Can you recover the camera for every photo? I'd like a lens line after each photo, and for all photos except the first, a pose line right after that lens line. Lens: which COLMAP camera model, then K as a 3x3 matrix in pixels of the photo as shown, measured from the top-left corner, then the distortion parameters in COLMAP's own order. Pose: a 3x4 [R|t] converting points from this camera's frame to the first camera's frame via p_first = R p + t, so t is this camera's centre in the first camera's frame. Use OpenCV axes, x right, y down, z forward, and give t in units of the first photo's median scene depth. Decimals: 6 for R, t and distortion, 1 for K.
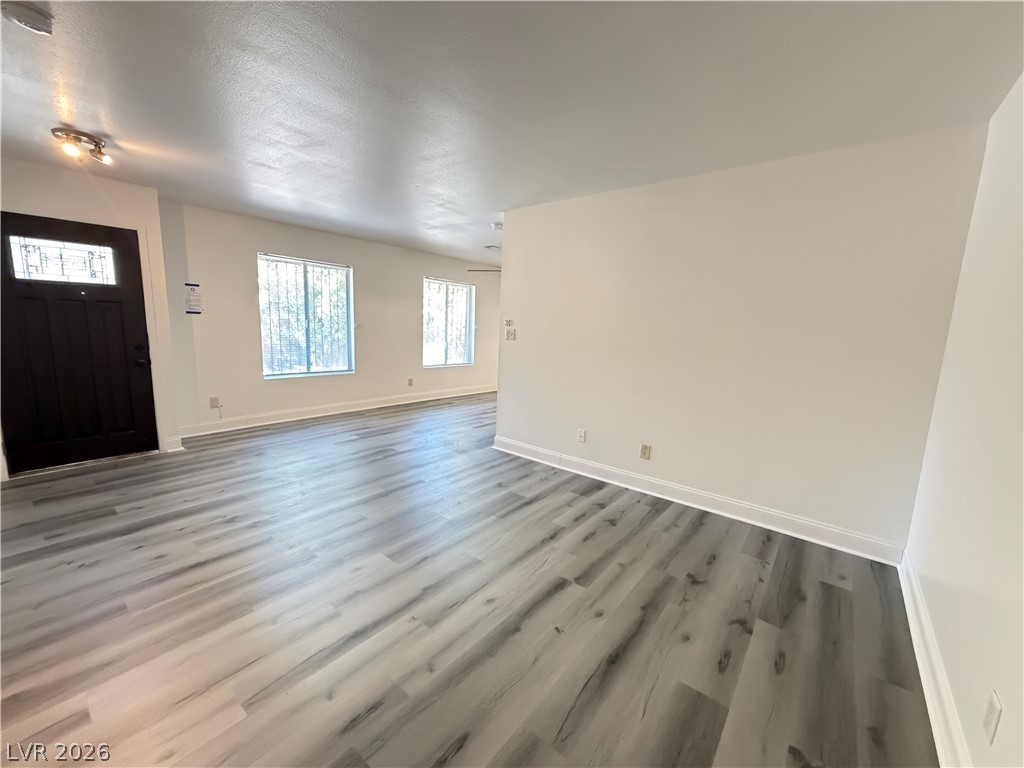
lens RADIAL K [[407.6, 0, 519.2], [0, 407.6, 383.3], [0, 0, 1]] dist [-0.001513, -0.000231]
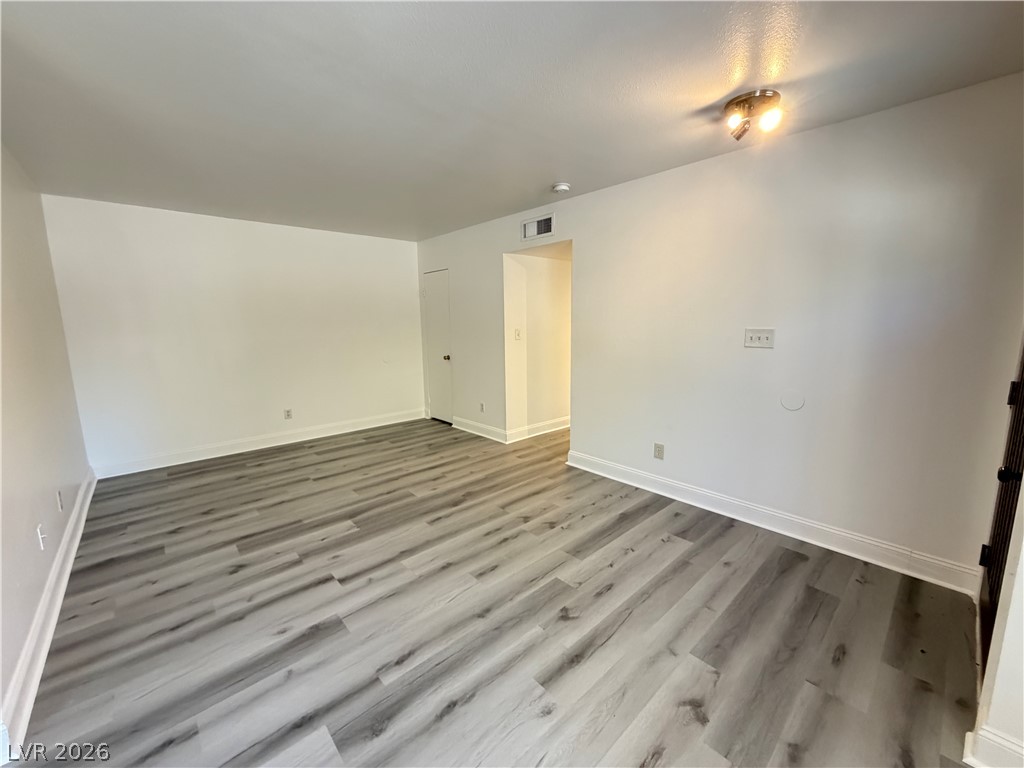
lens RADIAL K [[407.6, 0, 519.2], [0, 407.6, 383.3], [0, 0, 1]] dist [-0.001513, -0.000231]
pose [[-0.987564, -0.048983, 0.149394, -0.751646], [-0.001310, 0.952758, 0.303728, -0.316336], [-0.157214, 0.299755, -0.940973, 1.854675]]
